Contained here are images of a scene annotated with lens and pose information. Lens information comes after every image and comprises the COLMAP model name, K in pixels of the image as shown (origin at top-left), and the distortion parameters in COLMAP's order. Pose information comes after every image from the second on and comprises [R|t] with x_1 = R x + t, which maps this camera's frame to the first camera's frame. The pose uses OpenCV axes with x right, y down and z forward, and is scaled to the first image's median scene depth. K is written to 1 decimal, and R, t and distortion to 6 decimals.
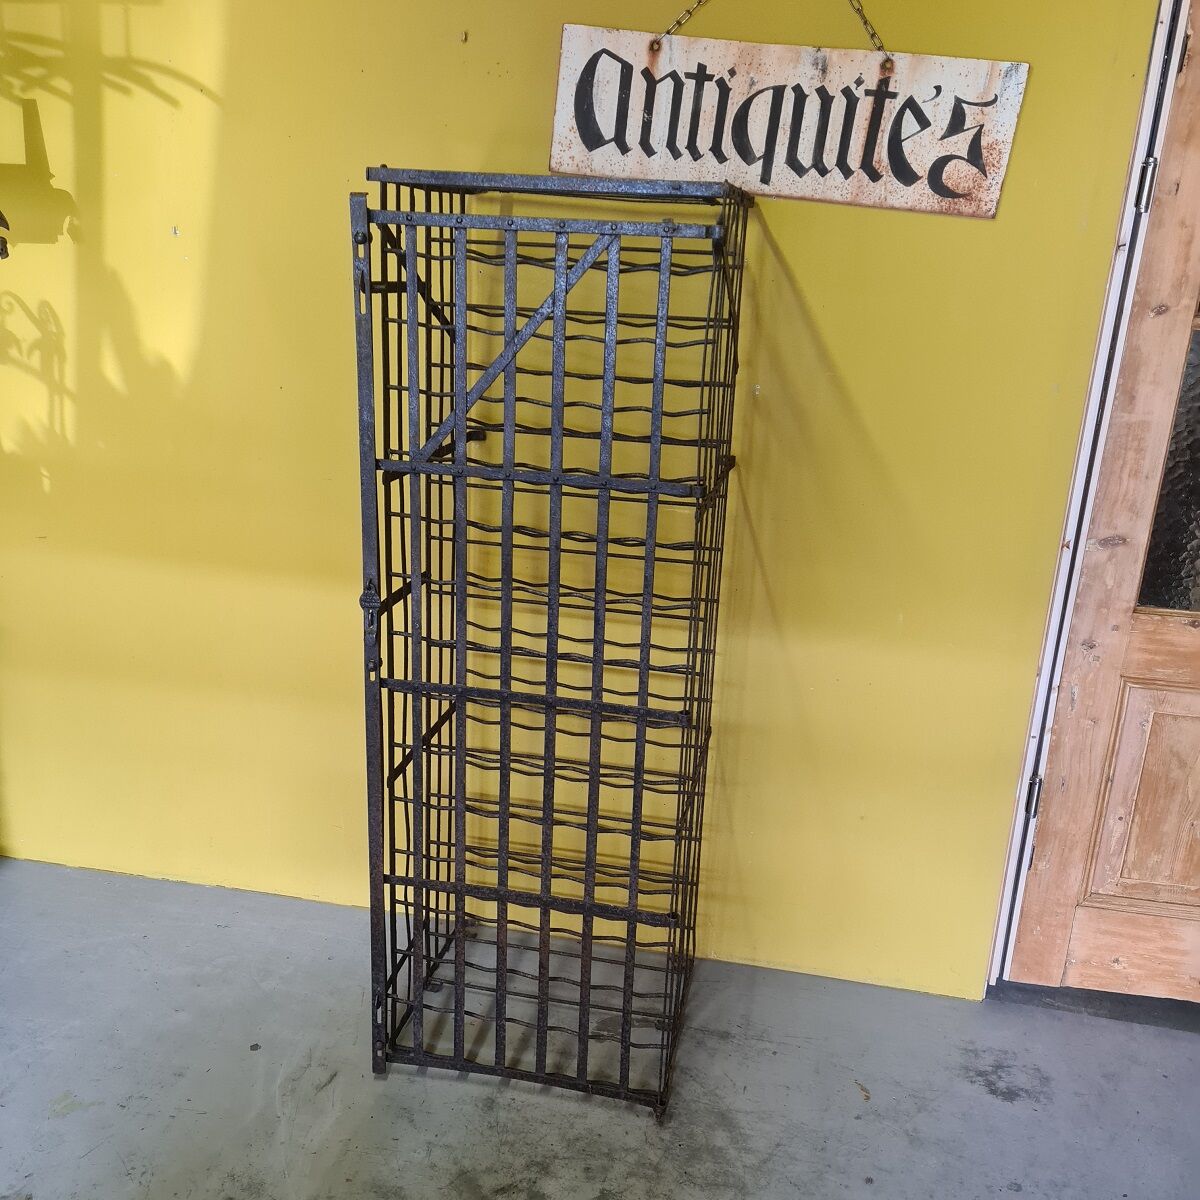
lens RADIAL K [[1197.5, 0, 598.4], [0, 1197.5, 605.1], [0, 0, 1]] dist [0.036176, 0.000000]
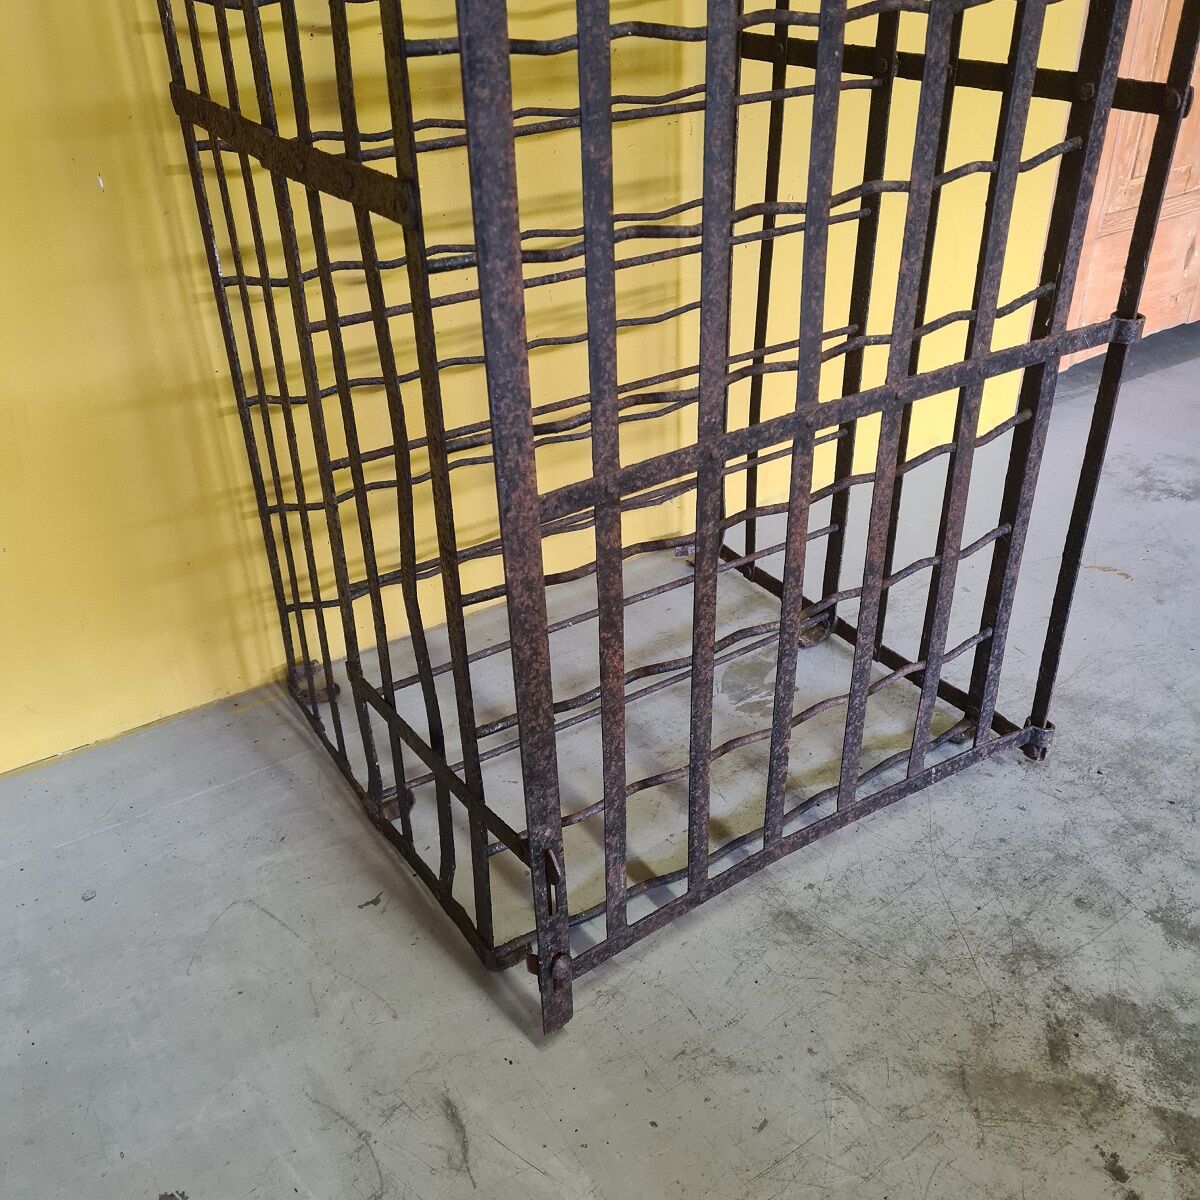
lens RADIAL K [[1197.5, 0, 594.3], [0, 1197.5, 596.2], [0, 0, 1]] dist [0.036176, 0.000000]
pose [[0.707512, -0.414810, 0.572154, -0.346402], [0.265108, 0.906274, 0.329220, 0.149420], [-0.655091, -0.081244, 0.751169, 0.750129]]
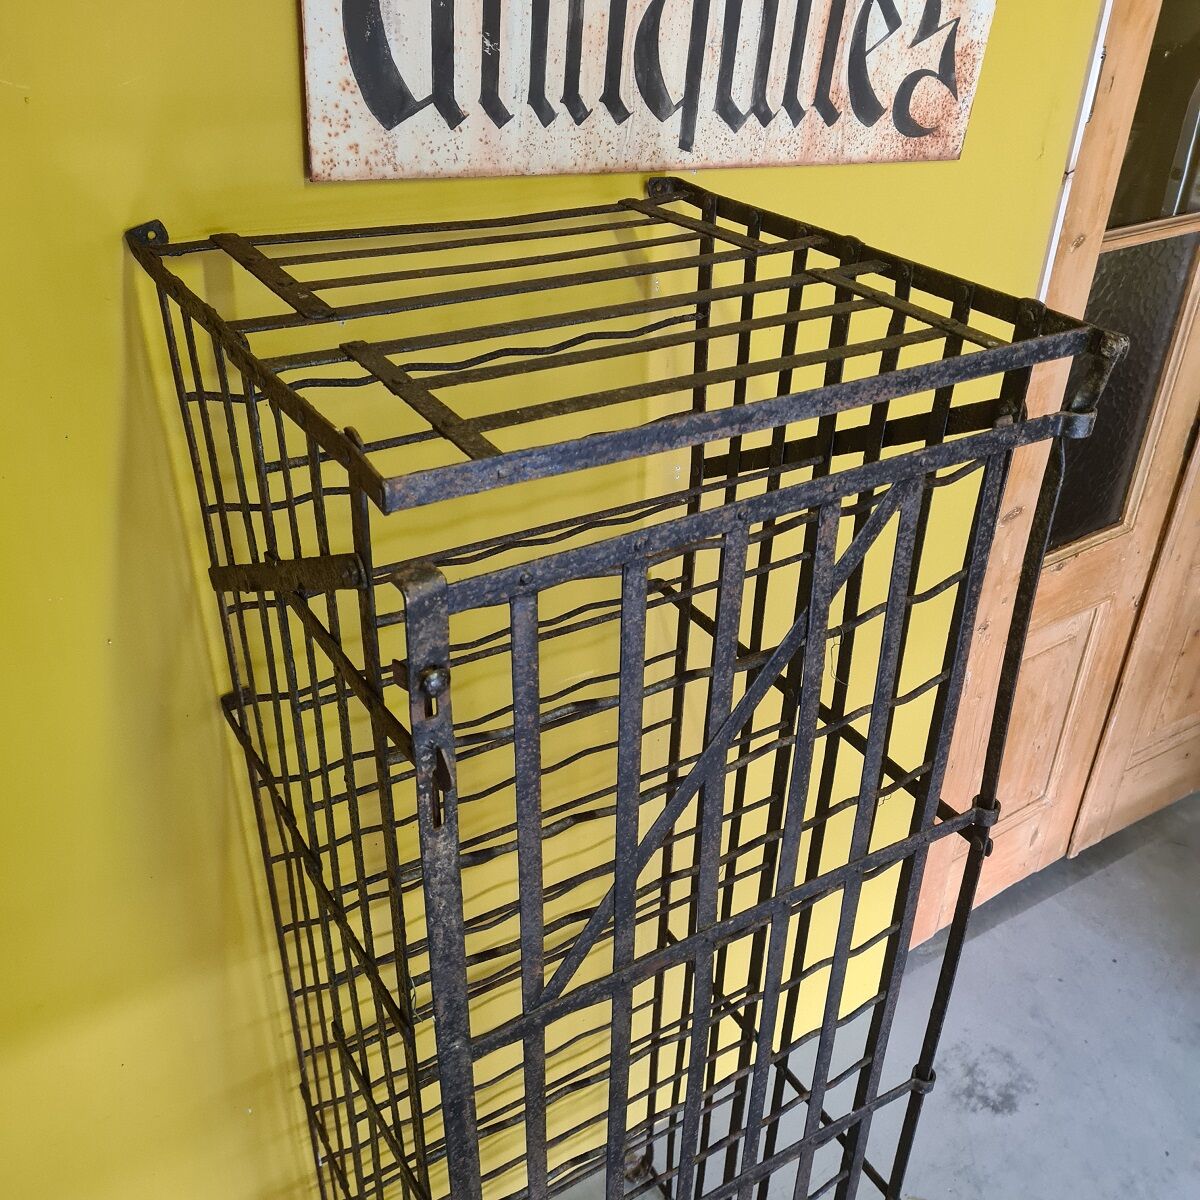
lens RADIAL K [[1197.5, 0, 603.2], [0, 1197.5, 607.7], [0, 0, 1]] dist [0.036176, 0.000000]
pose [[0.723817, -0.384151, 0.573164, -0.300175], [0.216711, 0.915215, 0.339732, -0.358828], [-0.655077, -0.121693, 0.745698, 0.585947]]
